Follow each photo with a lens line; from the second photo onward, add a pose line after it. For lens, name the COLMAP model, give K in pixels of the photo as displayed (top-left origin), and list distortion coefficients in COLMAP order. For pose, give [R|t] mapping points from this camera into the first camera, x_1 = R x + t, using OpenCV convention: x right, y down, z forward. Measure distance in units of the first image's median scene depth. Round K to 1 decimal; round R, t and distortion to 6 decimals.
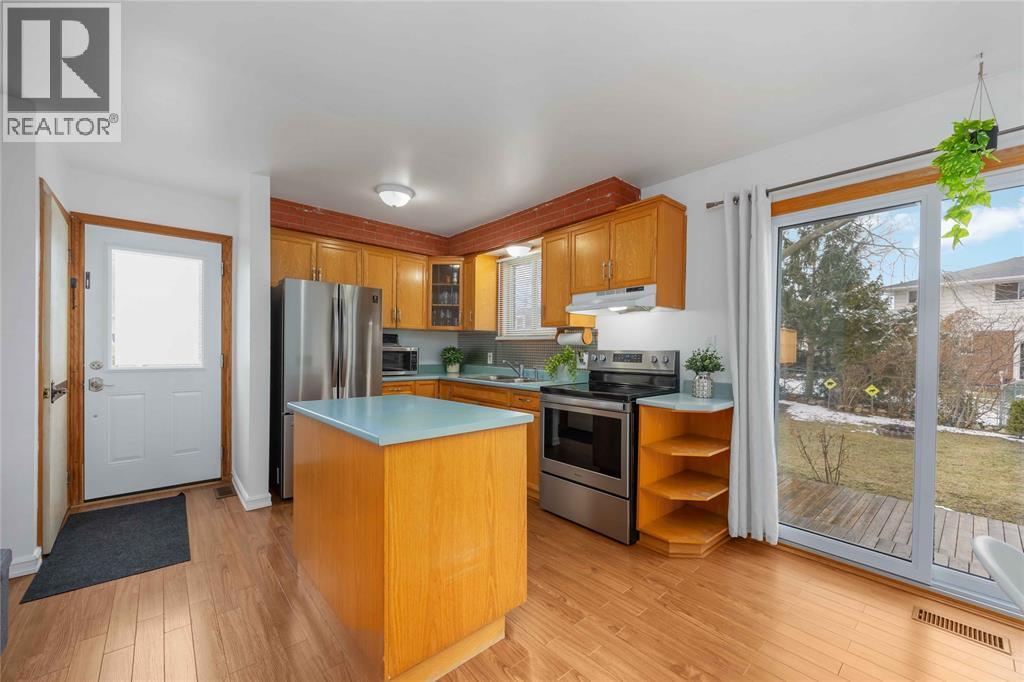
lens RADIAL K [[403.1, 0, 520.7], [0, 403.1, 351.0], [0, 0, 1]] dist [0.000675, 0.000088]
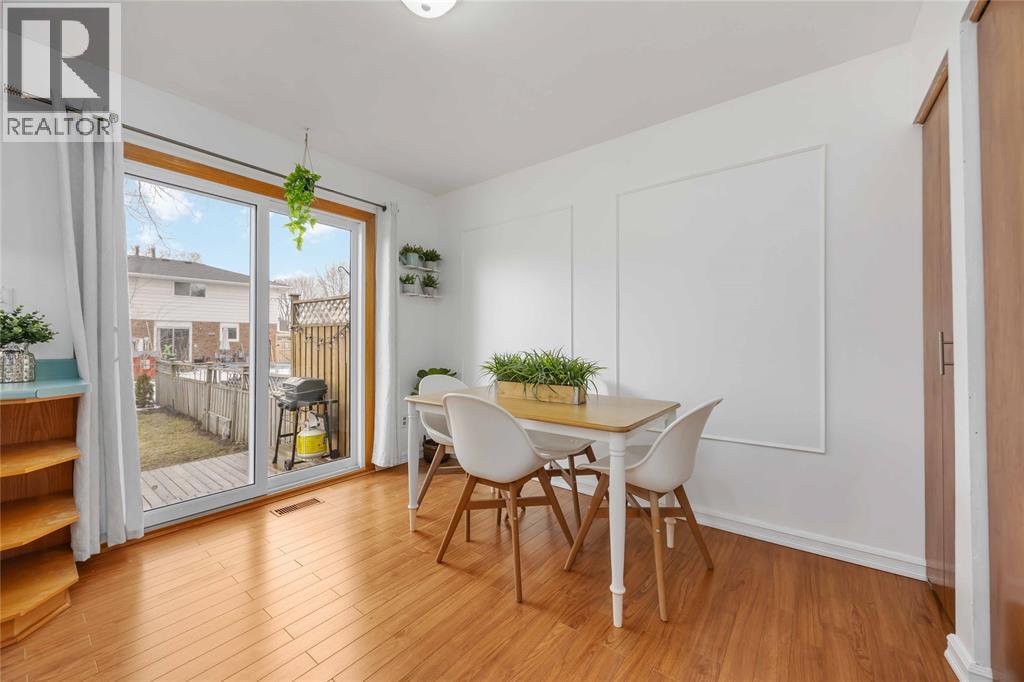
lens RADIAL K [[390.1, 0, 516.1], [0, 390.1, 341.1], [0, 0, 1]] dist [-0.000478, 0.000011]
pose [[-0.198436, -0.007047, 0.980089, -0.329564], [0.006244, 0.999945, 0.008454, 0.050335], [-0.980094, 0.007798, -0.198381, 0.343027]]
